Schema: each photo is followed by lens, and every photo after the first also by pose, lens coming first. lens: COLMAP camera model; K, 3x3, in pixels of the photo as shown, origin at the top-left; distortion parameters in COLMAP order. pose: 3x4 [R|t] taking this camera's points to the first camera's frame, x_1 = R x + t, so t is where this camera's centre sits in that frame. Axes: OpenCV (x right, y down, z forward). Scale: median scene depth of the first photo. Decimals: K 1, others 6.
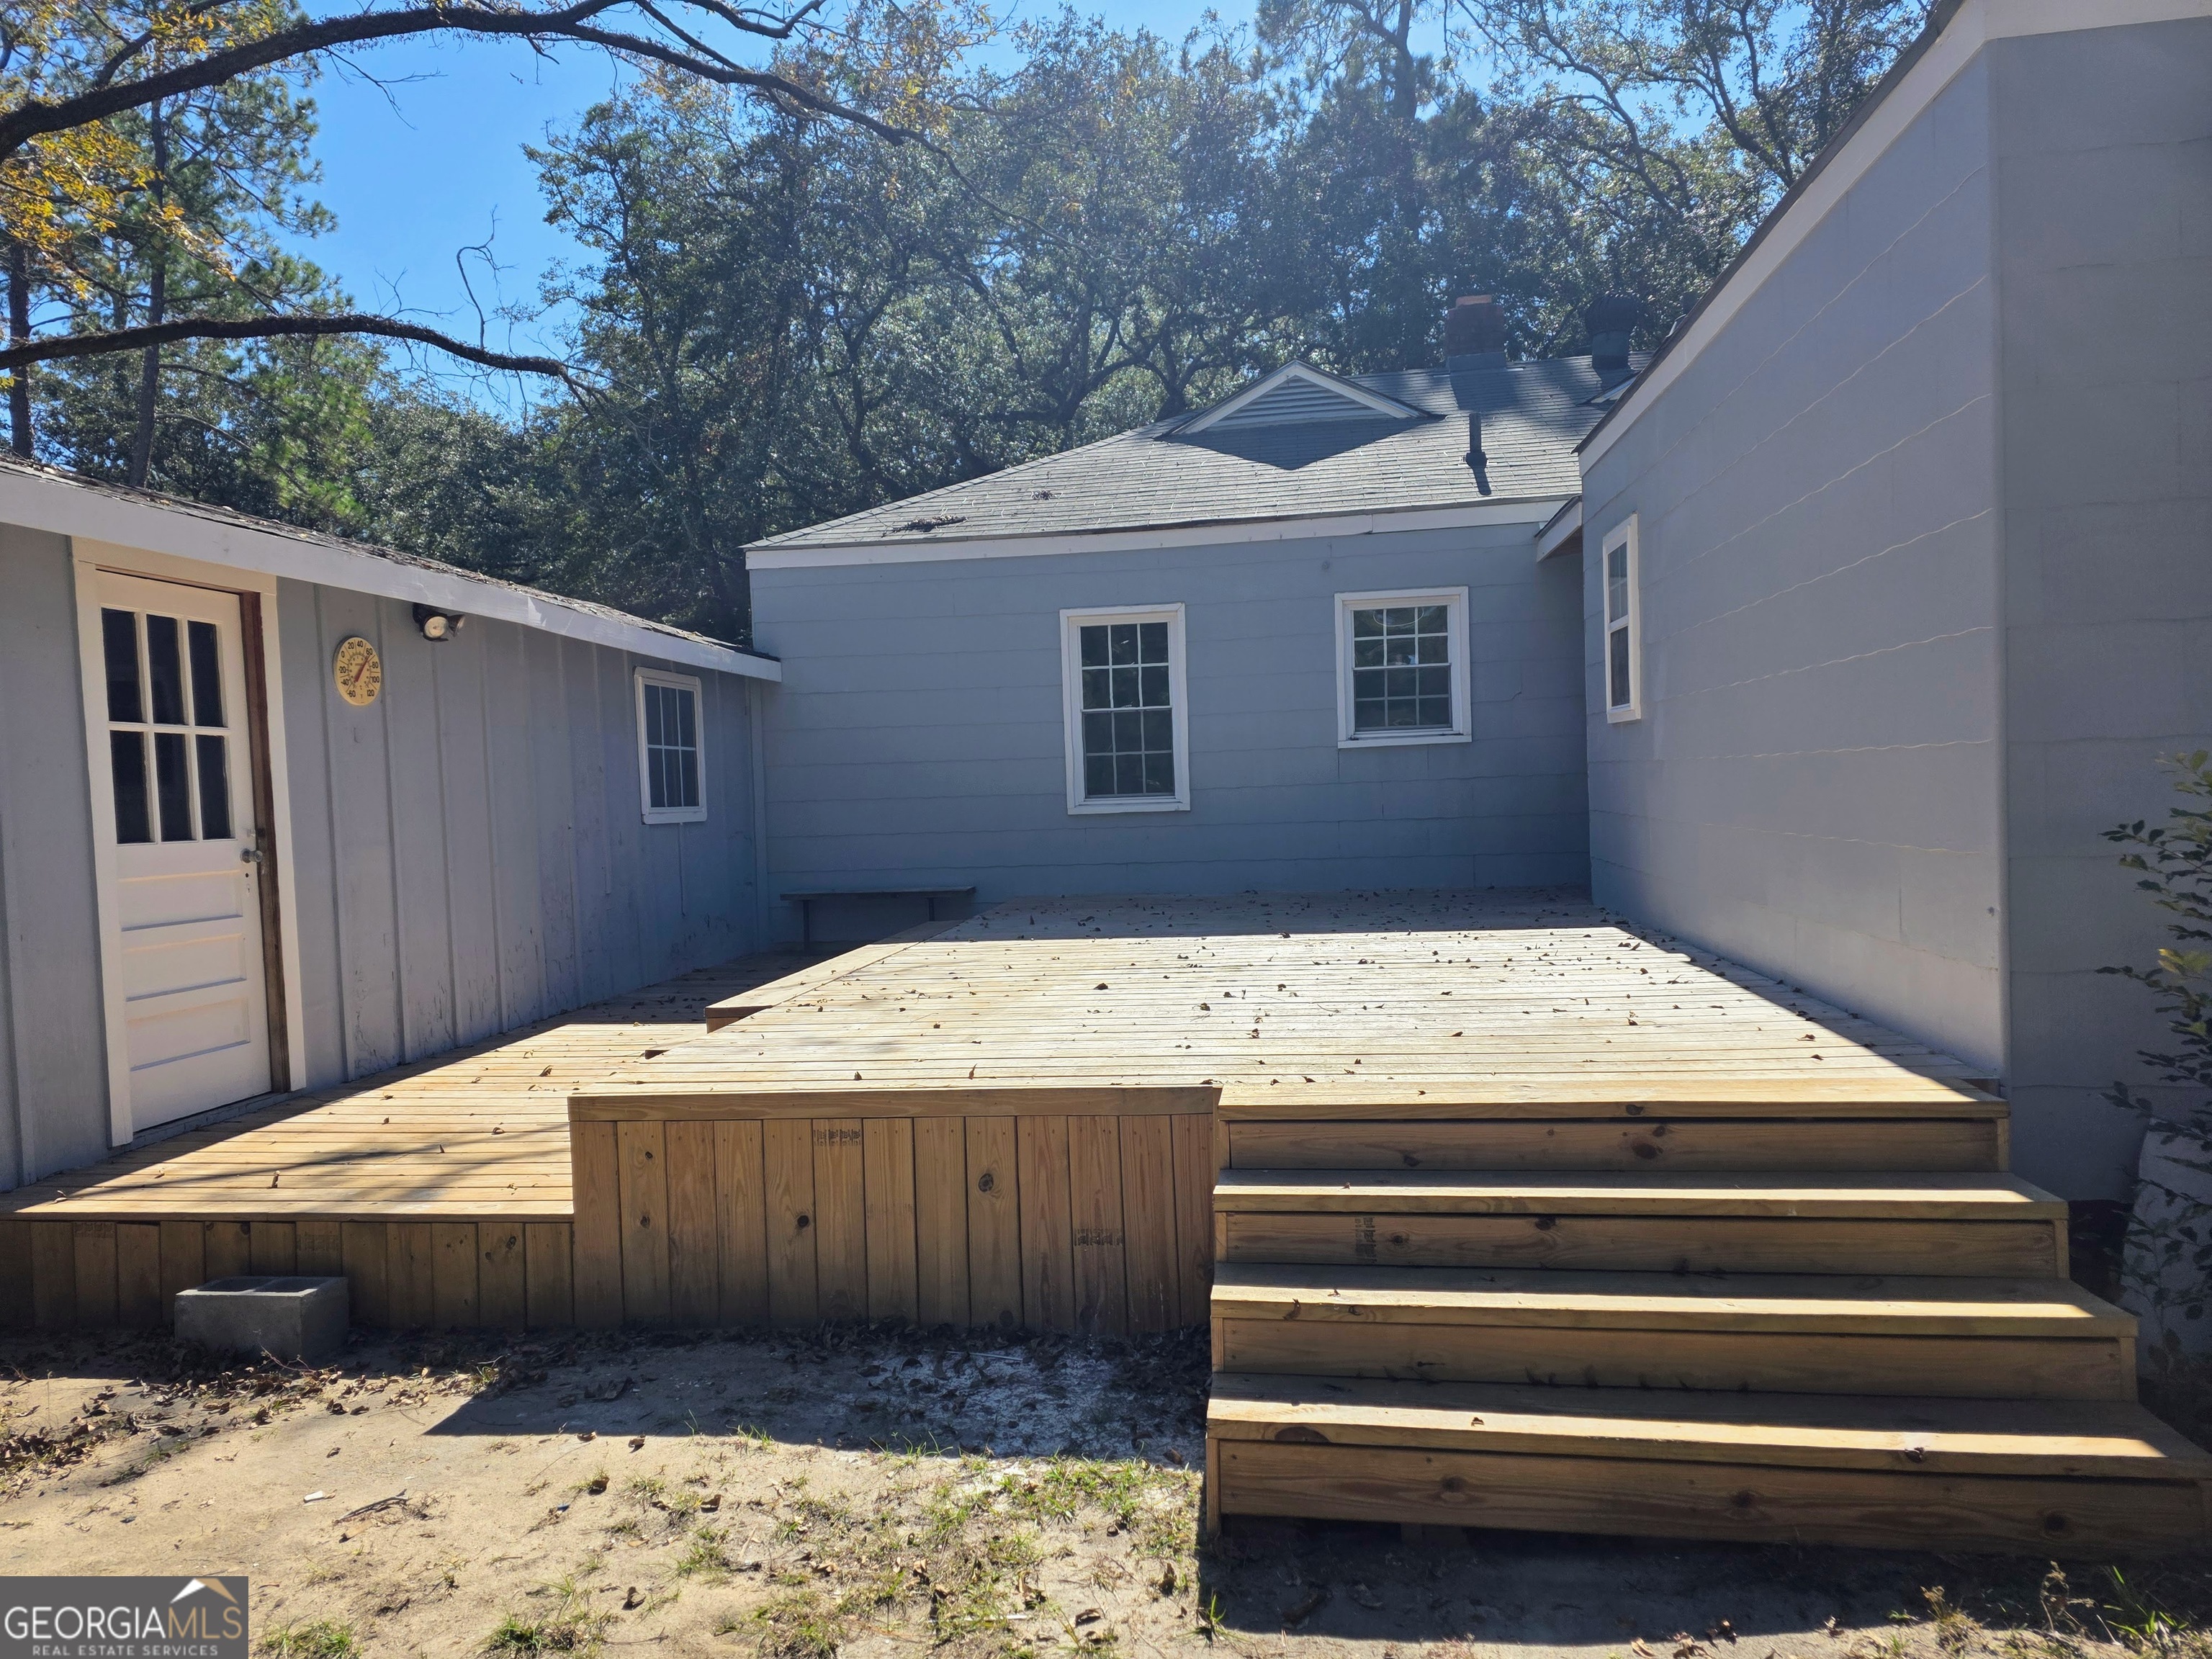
lens RADIAL K [[1474.8, 0, 1098.7], [0, 1474.8, 869.2], [0, 0, 1]] dist [0.062515, -0.000981]
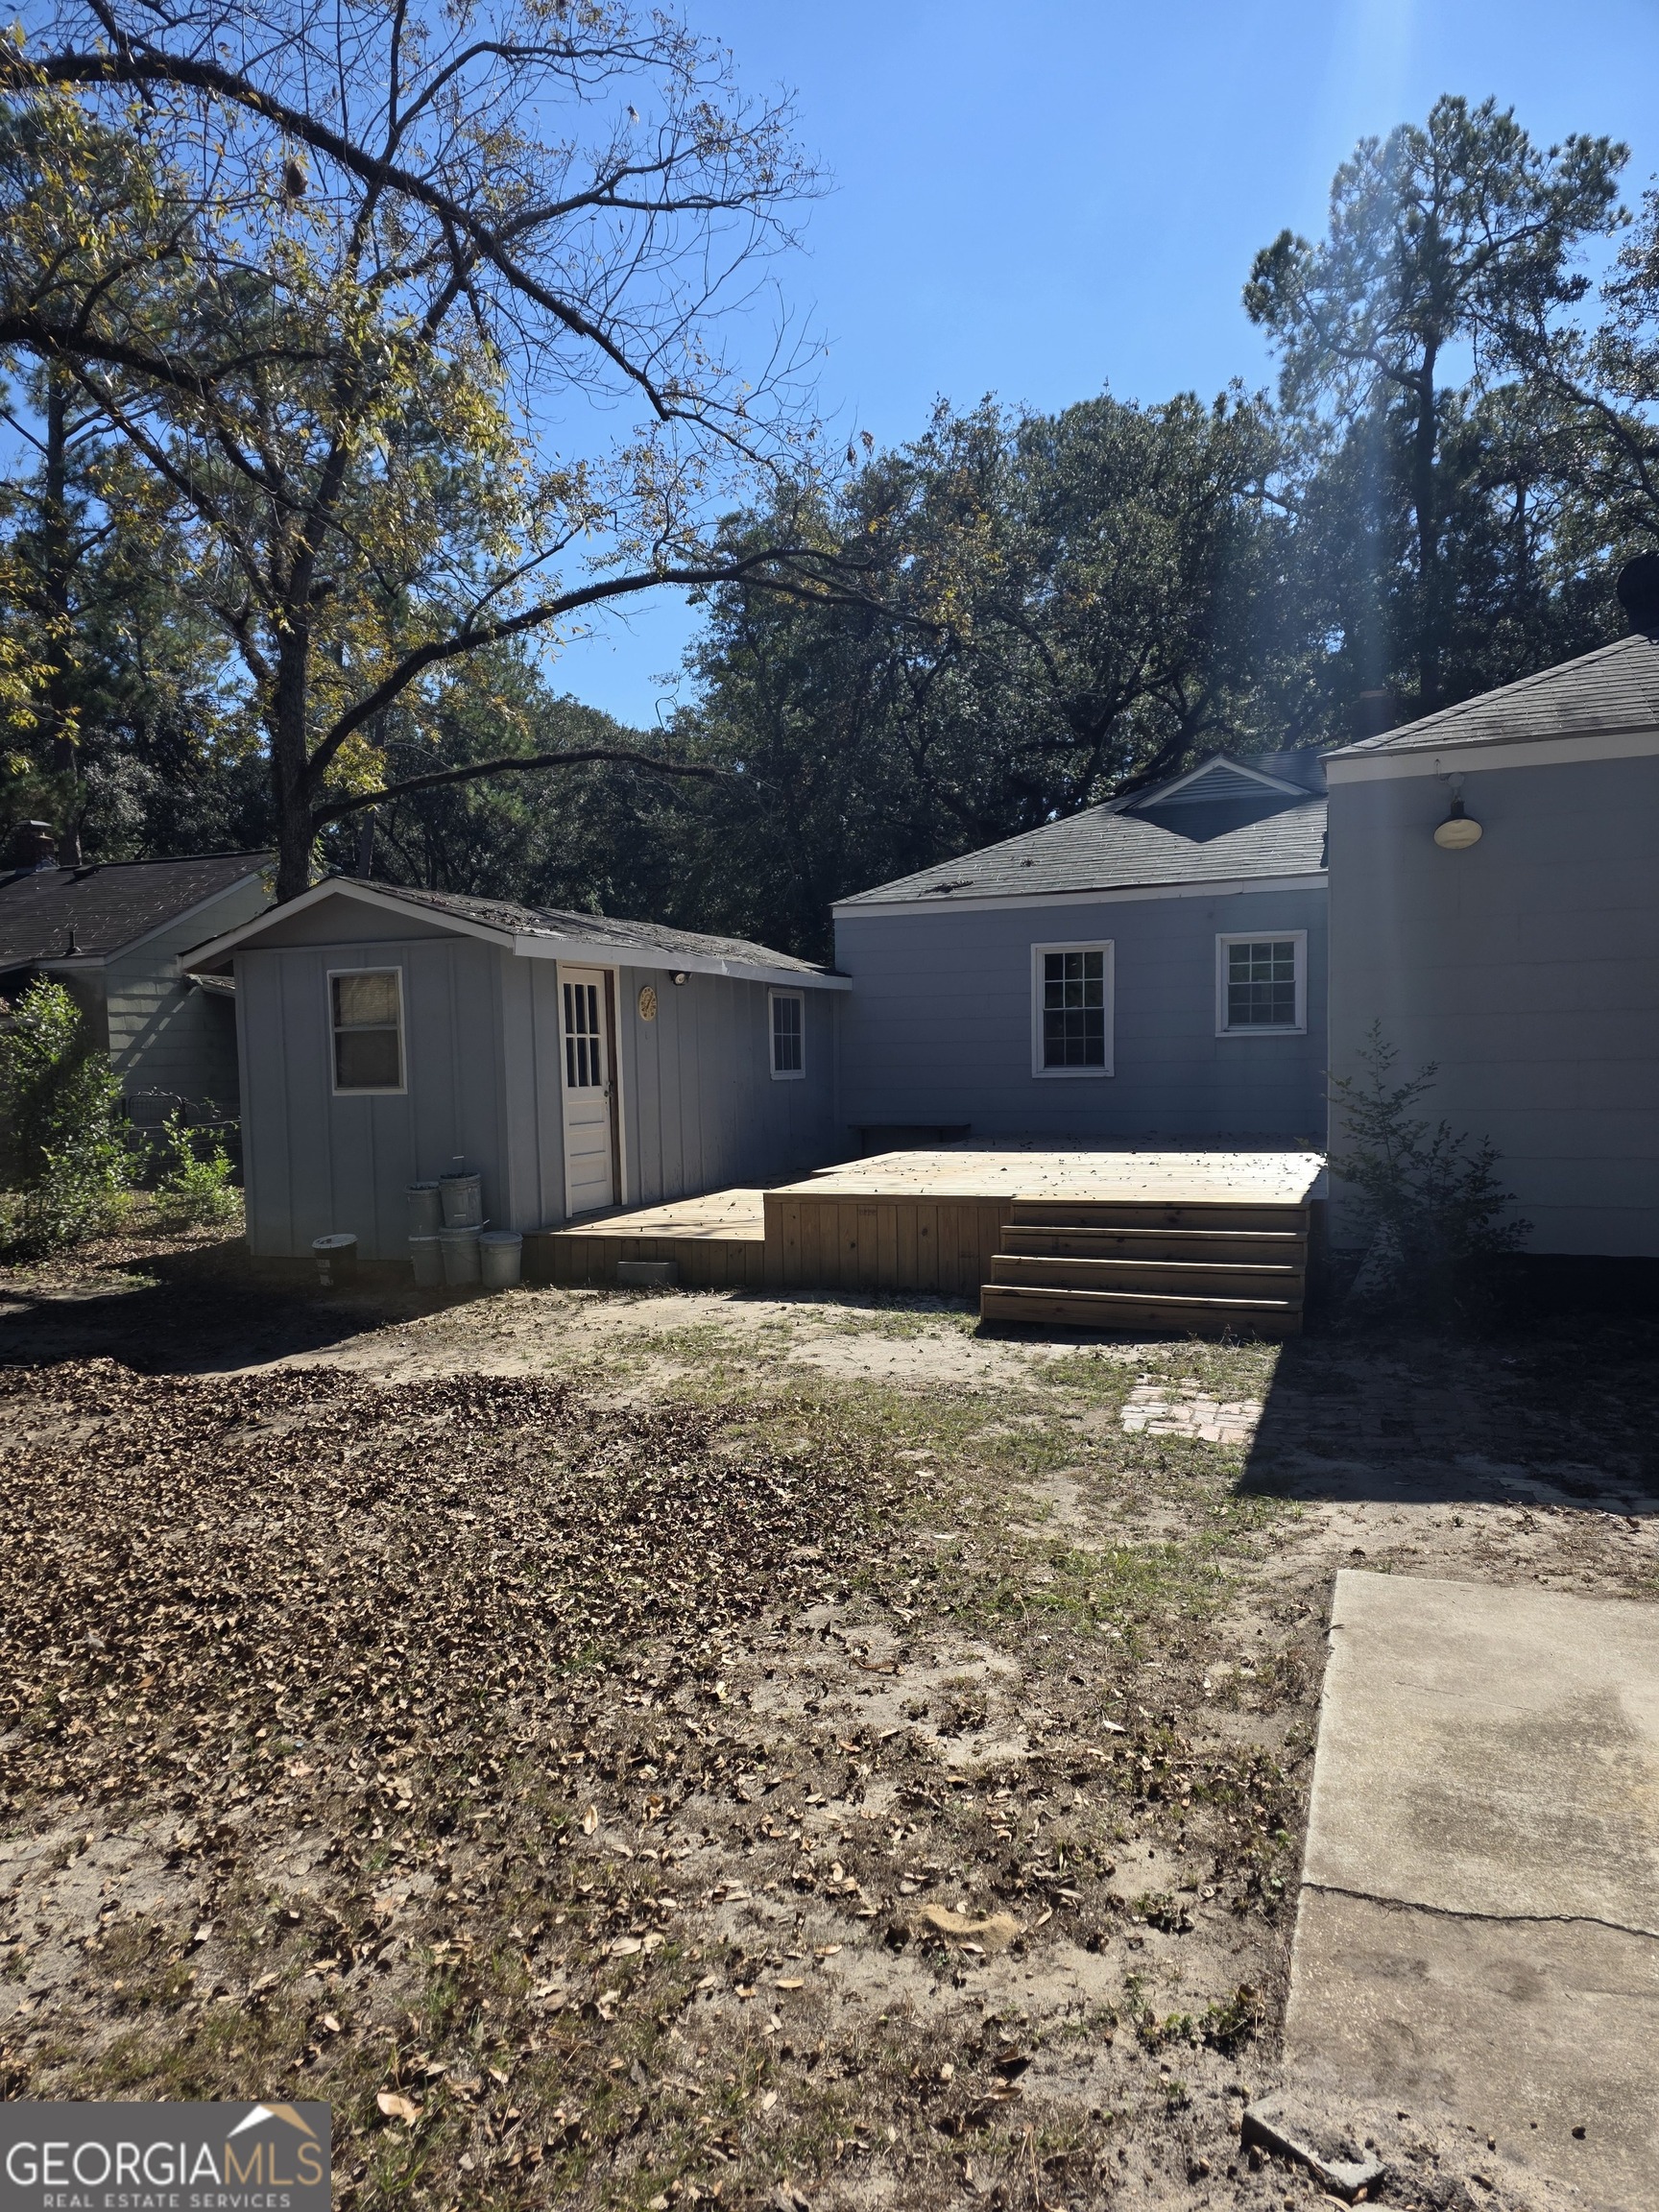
lens RADIAL K [[1474.8, 0, 828.6], [0, 1474.8, 1108.1], [0, 0, 1]] dist [0.062515, -0.000981]
pose [[0.974338, 0.024673, -0.223732, 0.117334], [-0.026488, 0.999636, -0.005114, 0.007720], [0.223525, 0.010909, 0.974637, -0.540978]]
